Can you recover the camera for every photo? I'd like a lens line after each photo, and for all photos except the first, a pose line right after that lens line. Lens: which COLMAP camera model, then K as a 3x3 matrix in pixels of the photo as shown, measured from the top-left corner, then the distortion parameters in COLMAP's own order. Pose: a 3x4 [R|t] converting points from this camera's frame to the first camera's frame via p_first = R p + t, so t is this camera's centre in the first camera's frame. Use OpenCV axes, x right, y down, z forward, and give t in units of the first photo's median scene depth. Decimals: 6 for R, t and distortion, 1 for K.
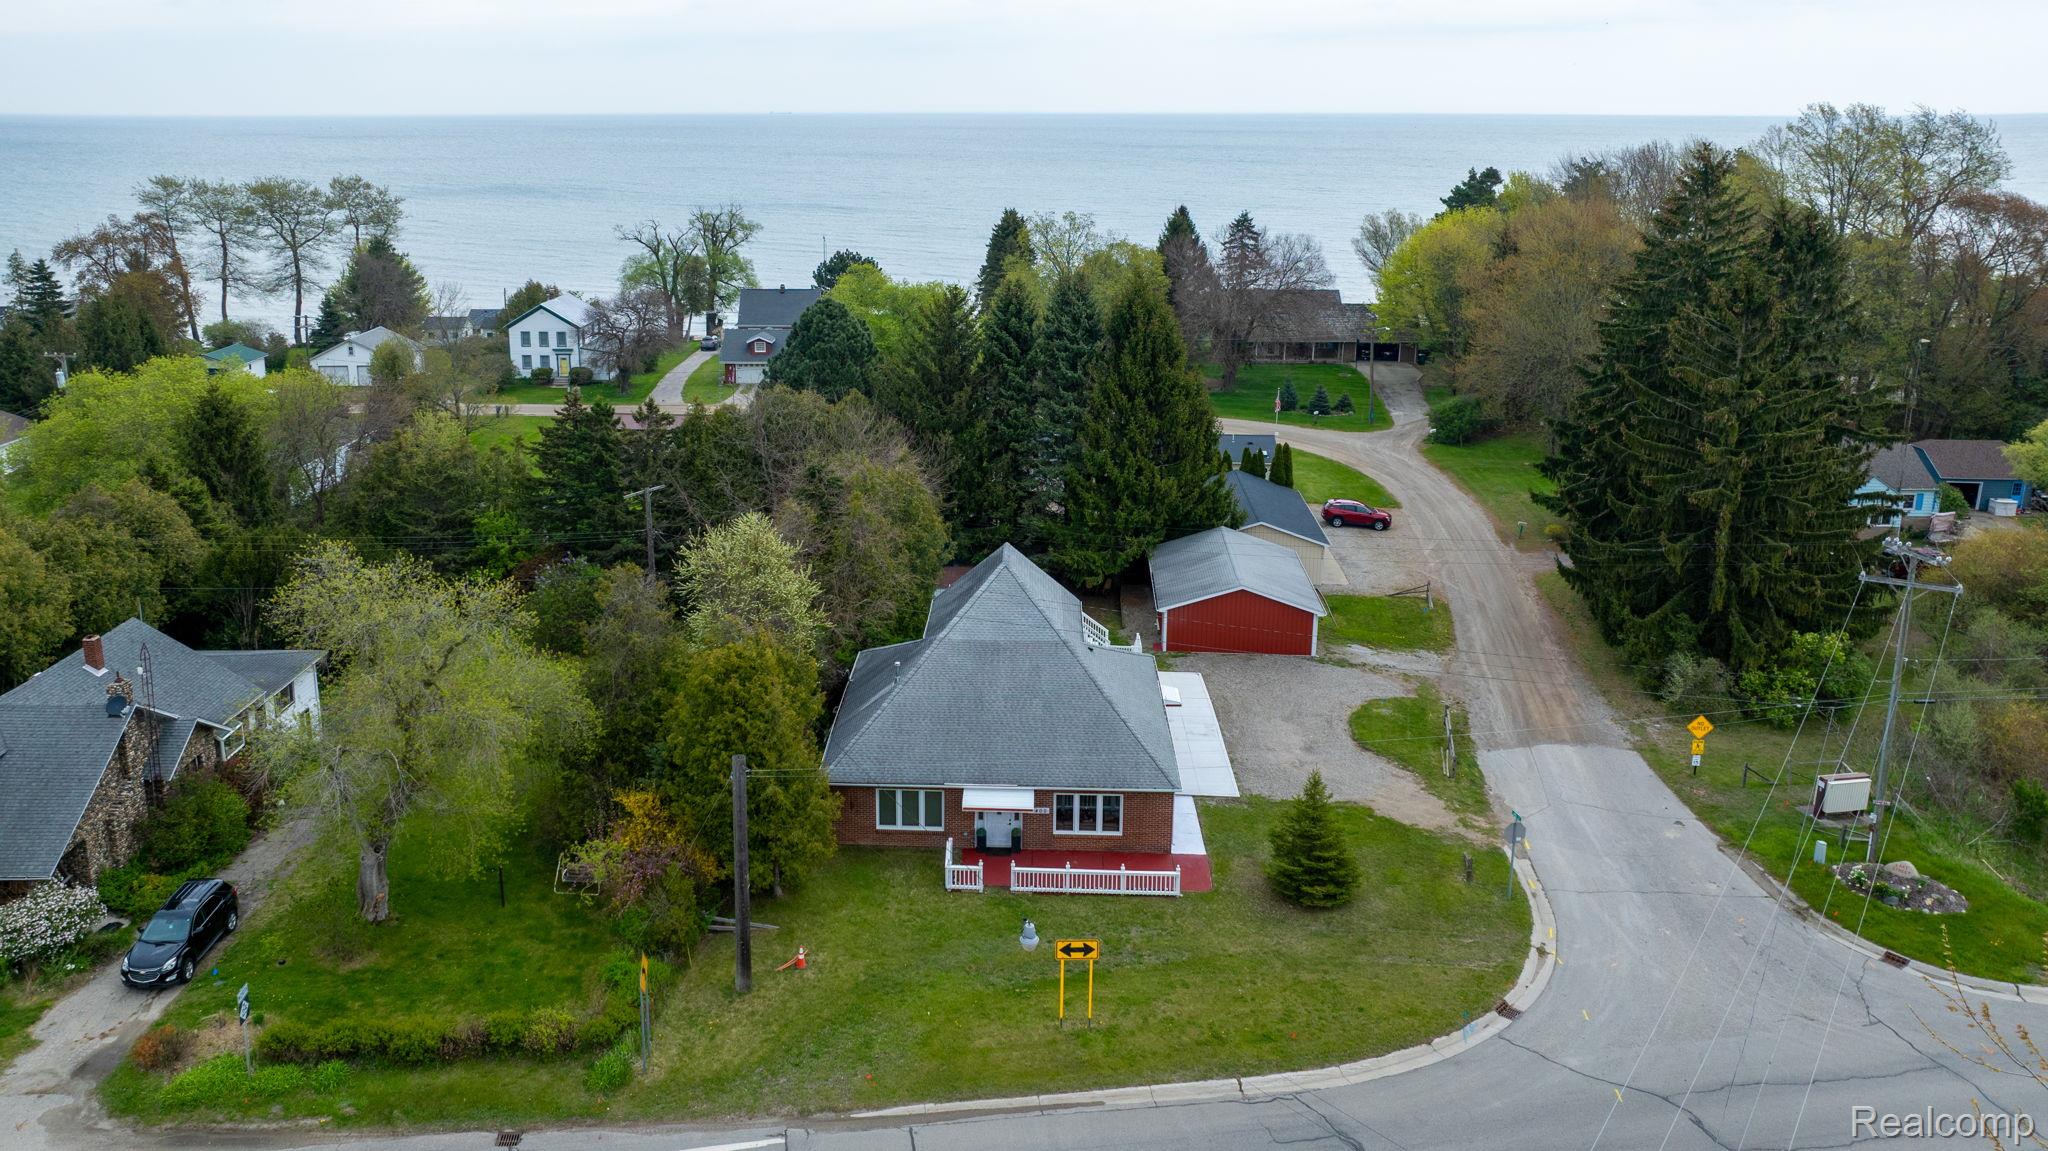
lens RADIAL K [[1510.1, 0, 972.8], [0, 1510.1, 427.4], [0, 0, 1]] dist [-0.014874, 0.006713]
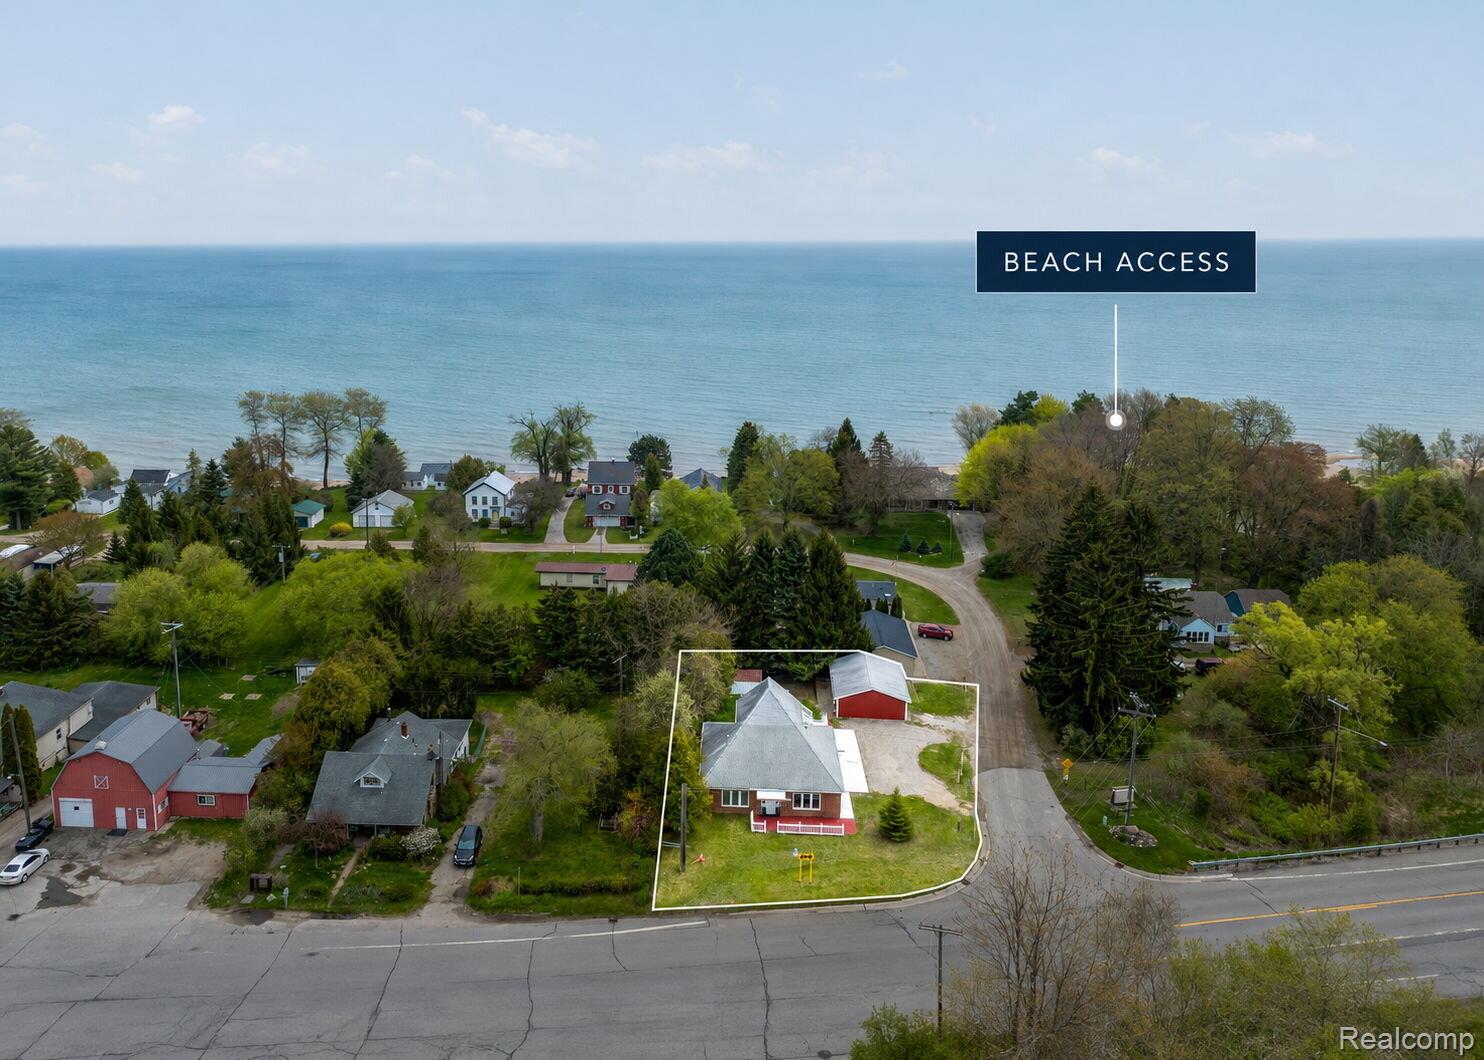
lens RADIAL K [[1102.9, 0, 669.7], [0, 1102.9, 412.1], [0, 0, 1]] dist [-0.007303, -0.003917]
pose [[0.999729, 0.005160, -0.022681, -0.084001], [-0.006245, 0.998826, -0.048030, -0.223317], [0.022406, 0.048158, 0.998588, -0.641980]]
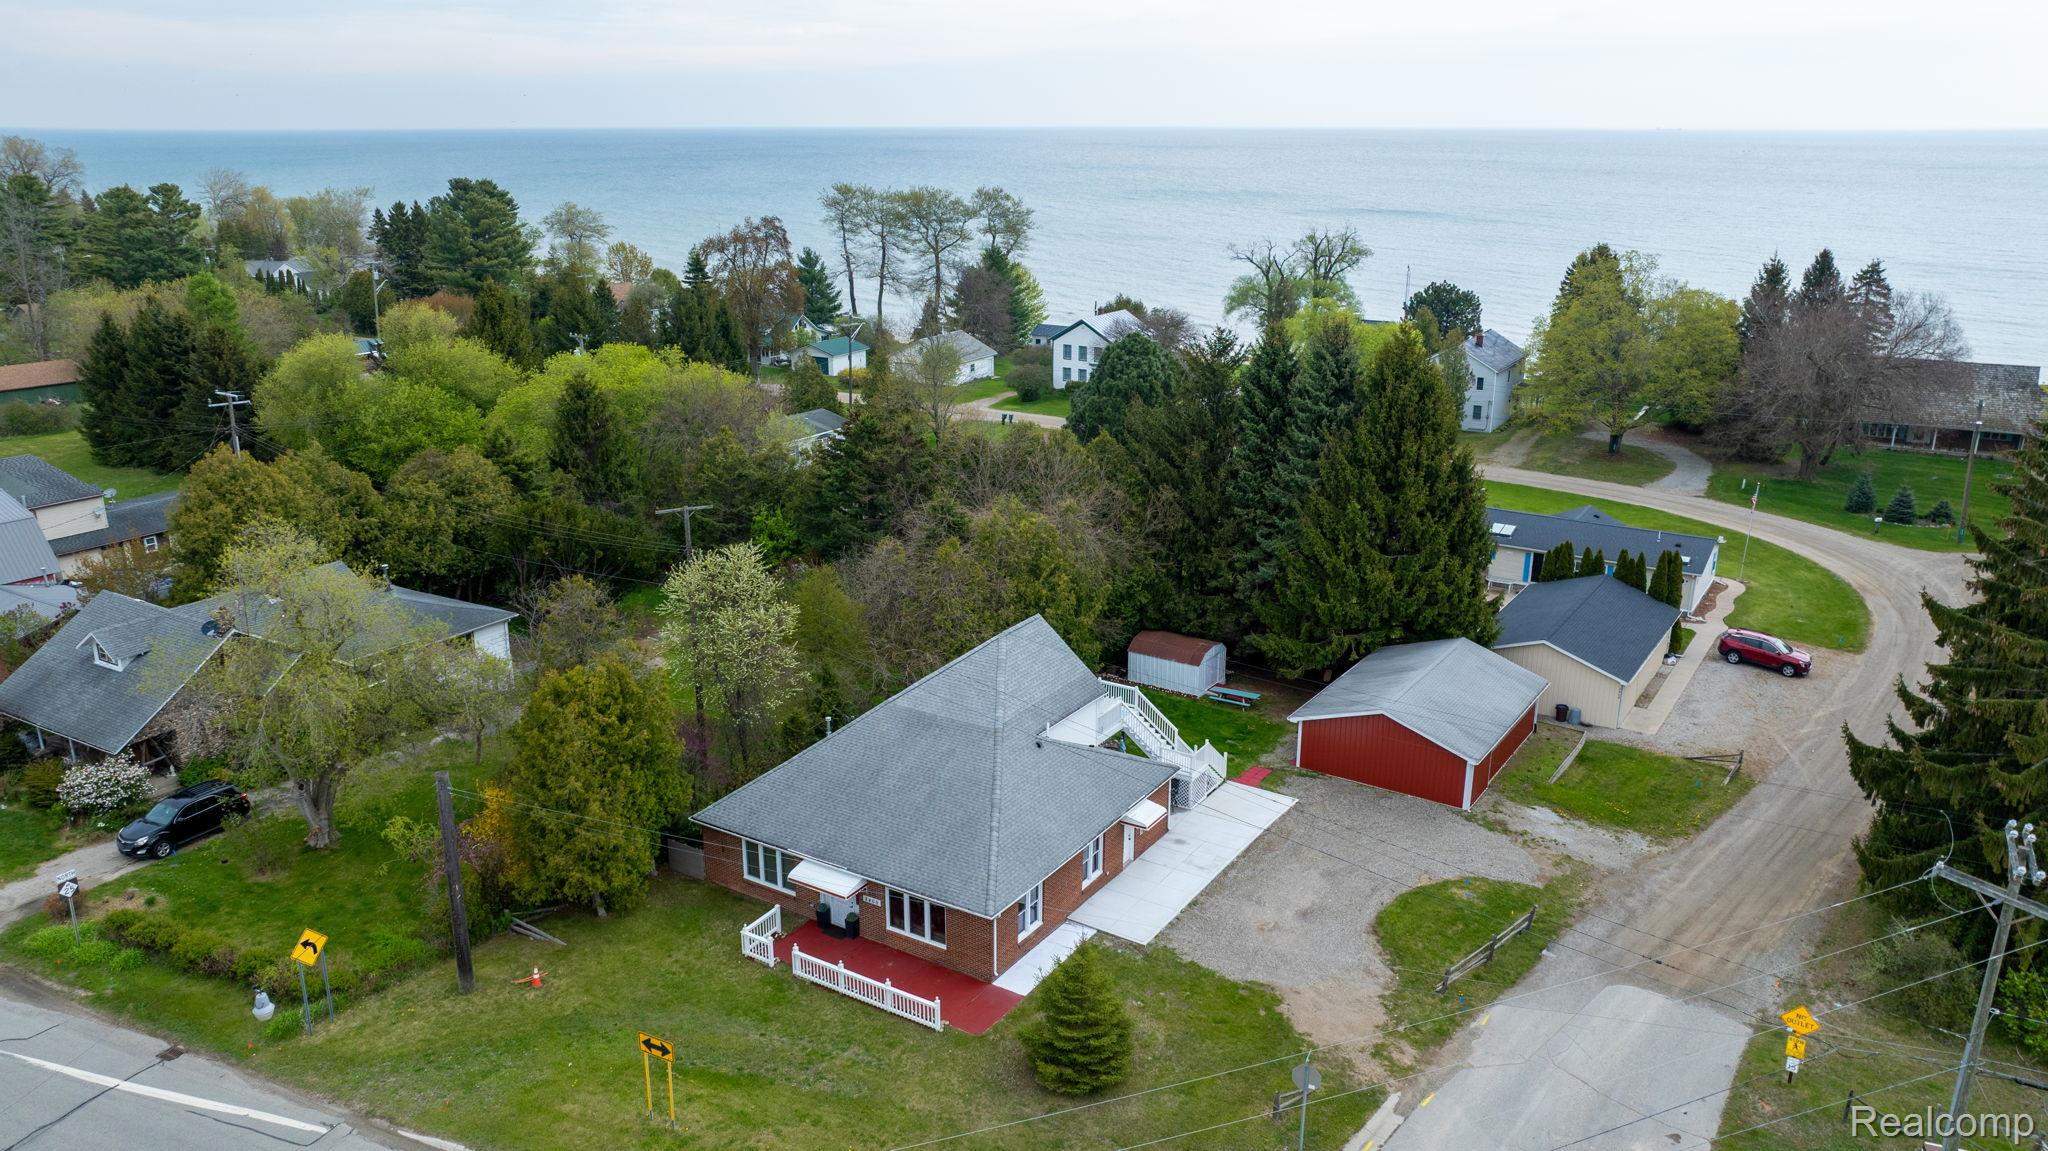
lens RADIAL K [[1487.6, 0, 1024.0], [0, 1487.6, 575.5], [0, 0, 1]] dist [-0.001242, -0.040198]
pose [[0.869631, 0.145334, -0.471827, 0.397249], [-0.103363, 0.988106, 0.113851, -0.044247], [0.482762, -0.050239, 0.874310, 0.188117]]
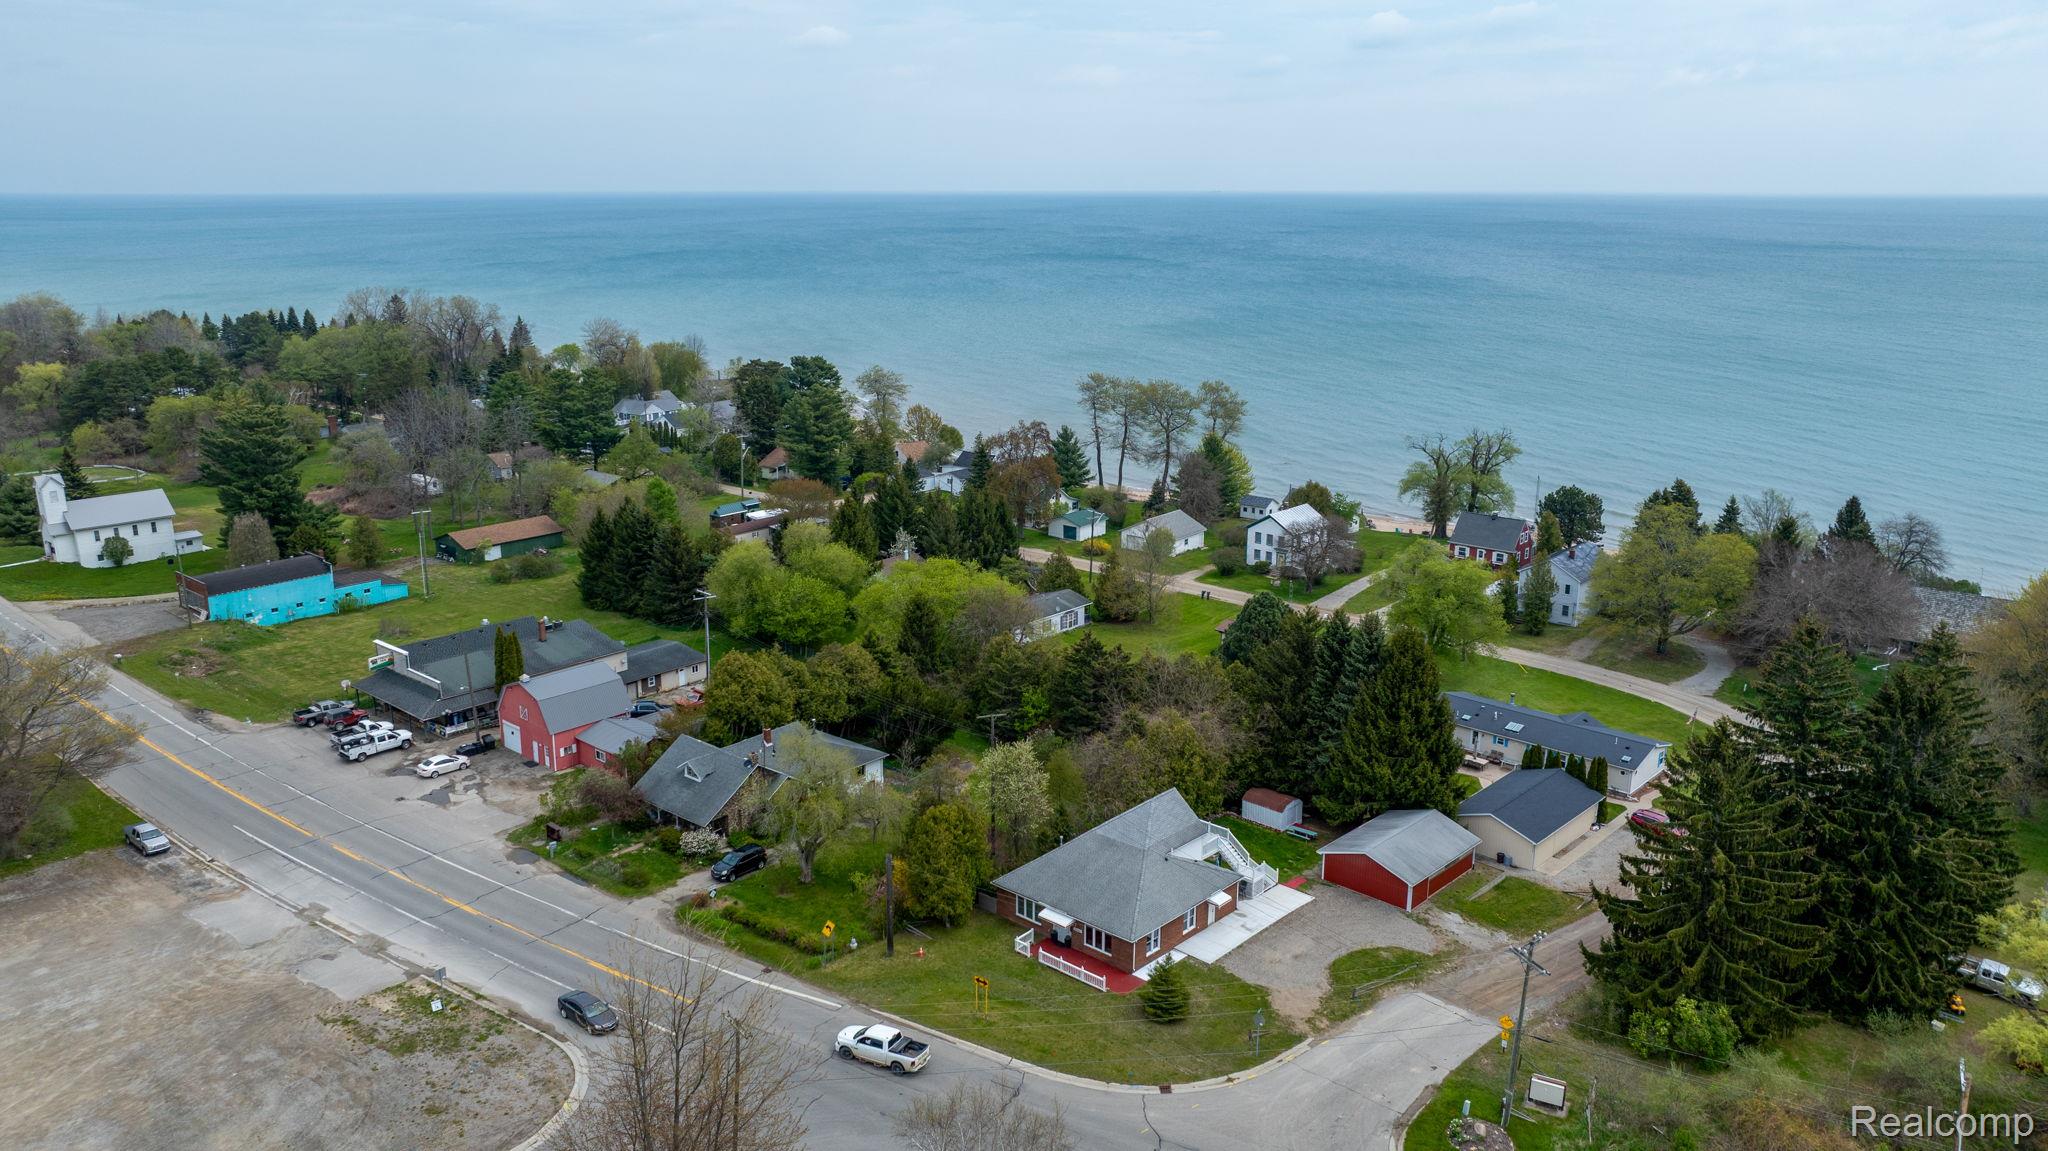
lens RADIAL K [[1529.2, 0, 1024.5], [0, 1529.2, 525.5], [0, 0, 1]] dist [-0.001121, -0.049176]
pose [[0.773959, 0.146070, -0.616158, 0.839850], [-0.136452, 0.988643, 0.062975, -0.278646], [0.618359, 0.035336, 0.785101, -0.447305]]
